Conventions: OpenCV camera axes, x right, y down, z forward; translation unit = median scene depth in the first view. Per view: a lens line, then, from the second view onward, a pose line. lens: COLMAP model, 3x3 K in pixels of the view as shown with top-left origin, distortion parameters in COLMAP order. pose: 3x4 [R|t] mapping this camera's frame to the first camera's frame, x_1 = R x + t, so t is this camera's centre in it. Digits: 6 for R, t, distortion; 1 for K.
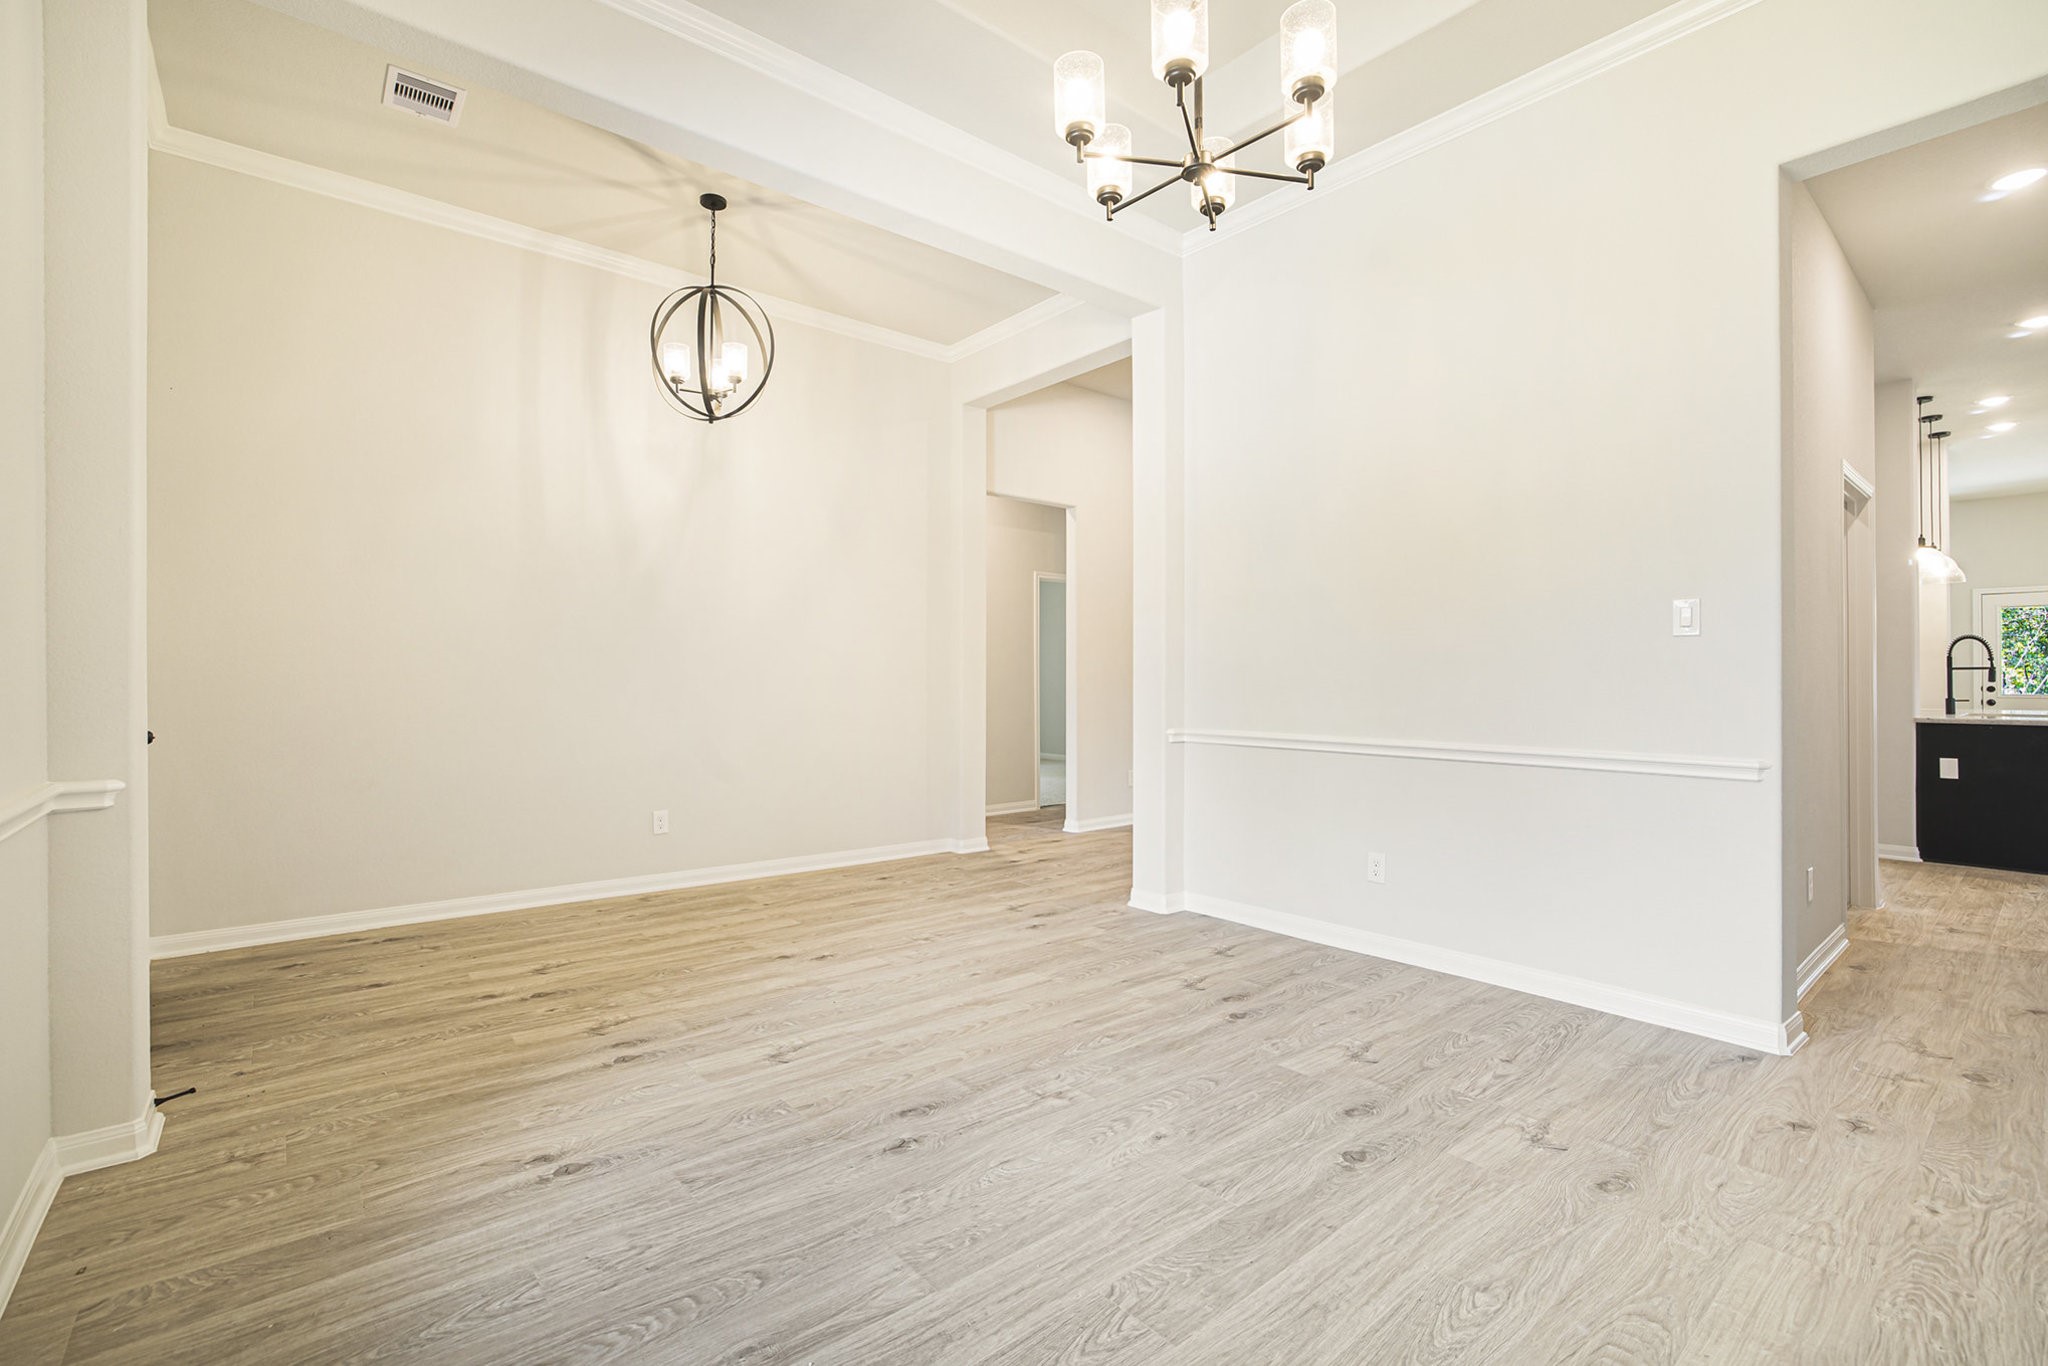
lens RADIAL K [[925.6, 0, 1002.1], [0, 925.6, 663.7], [0, 0, 1]] dist [-0.042959, 0.018606]
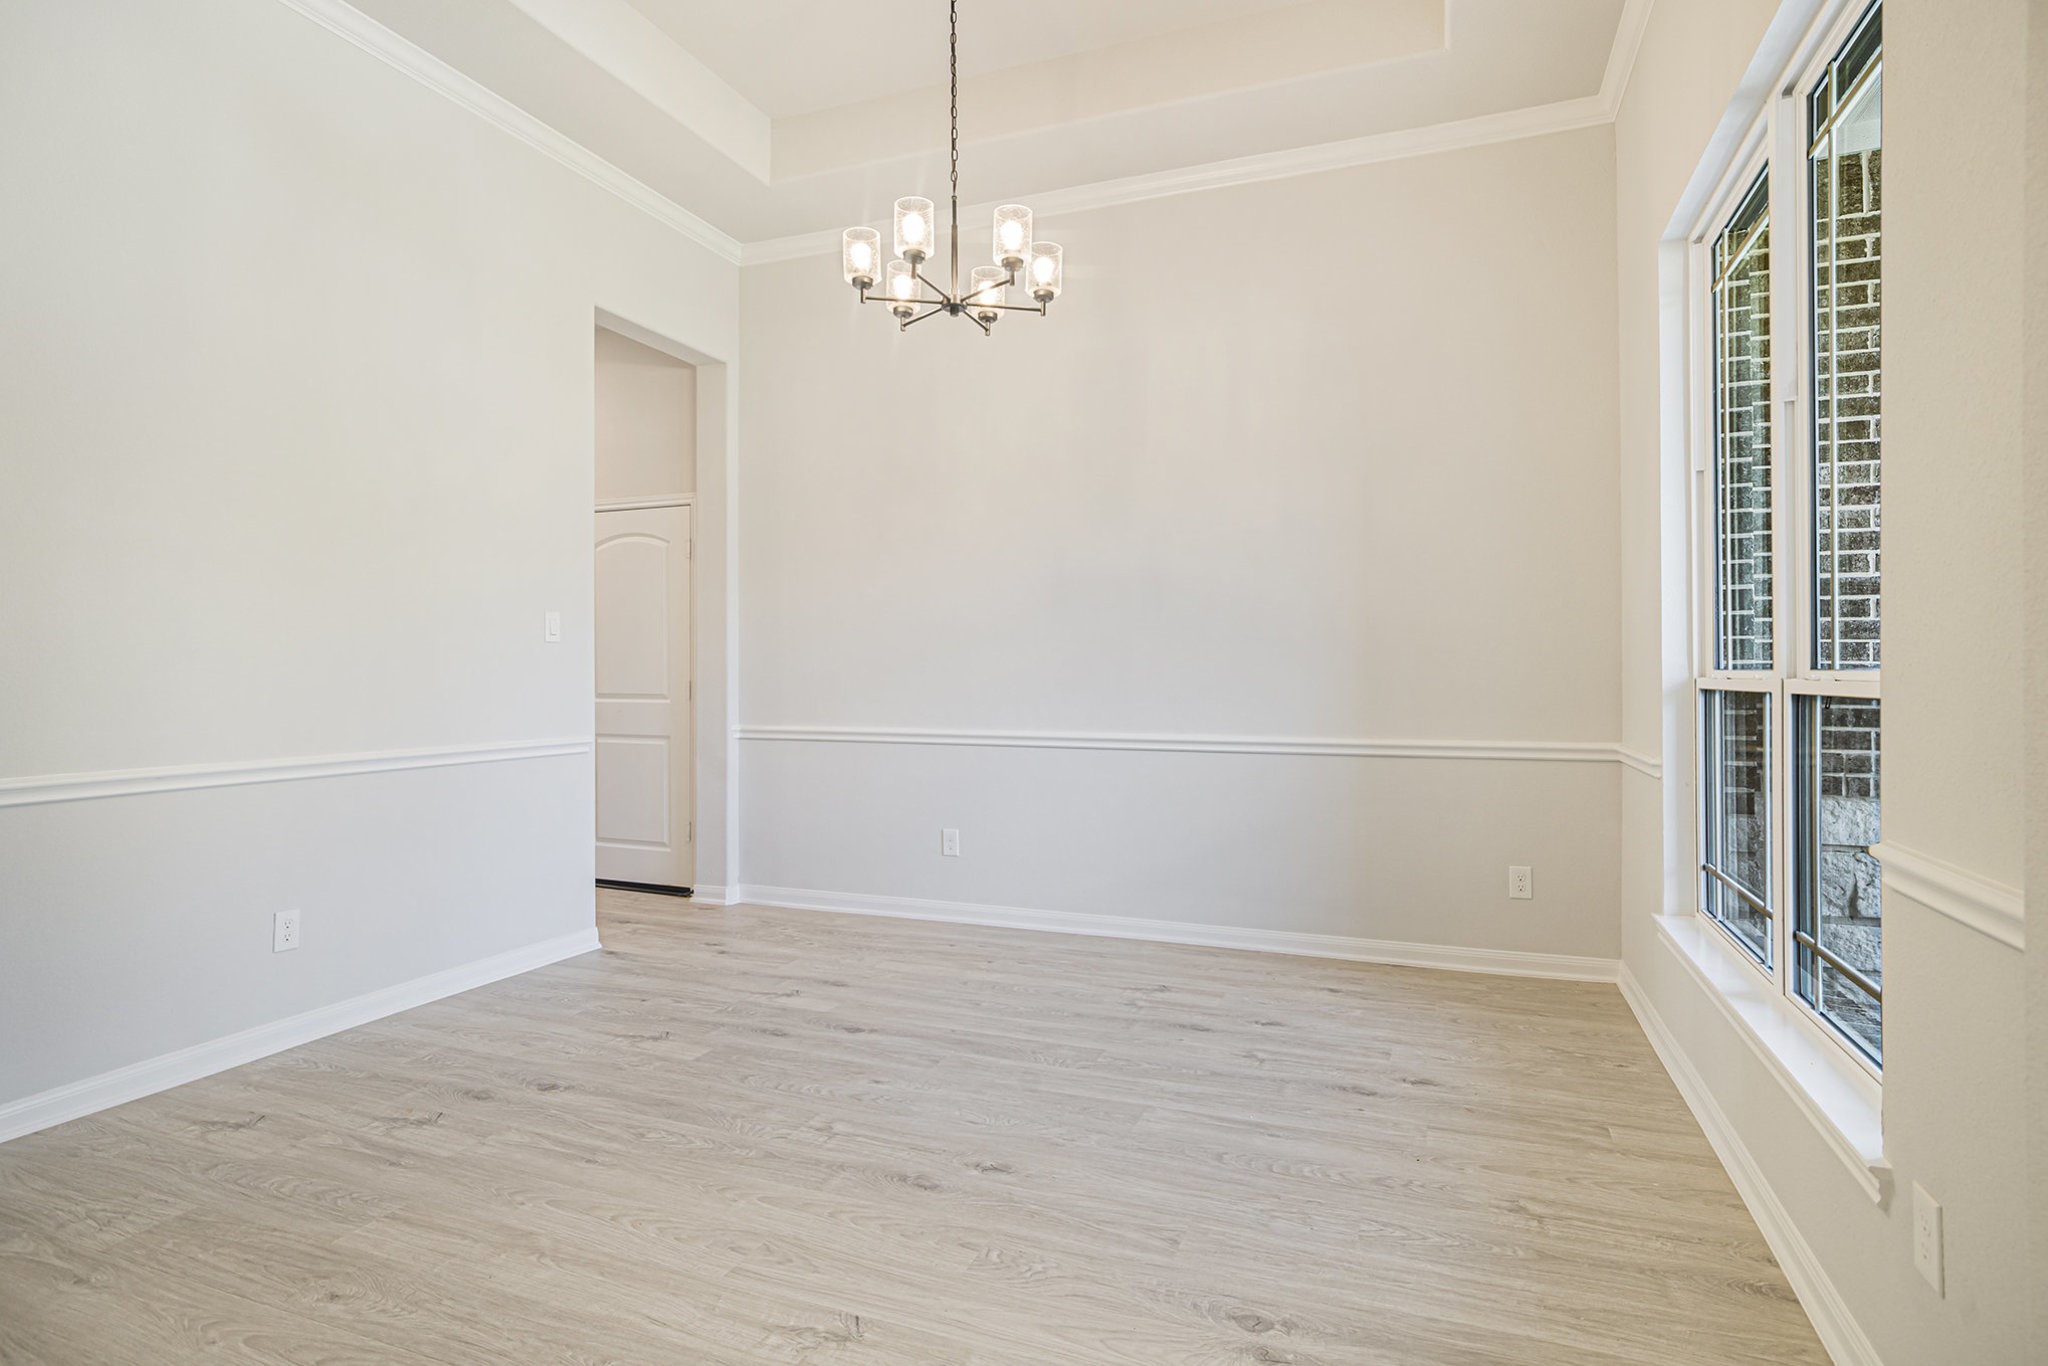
lens RADIAL K [[1049.1, 0, 1013.8], [0, 1049.1, 668.8], [0, 0, 1]] dist [-0.023082, 0.020549]
pose [[-0.479351, 0.003304, 0.877617, -0.803352], [-0.014962, 0.999817, -0.011937, 0.007767], [-0.877496, -0.018853, -0.479214, 1.118958]]
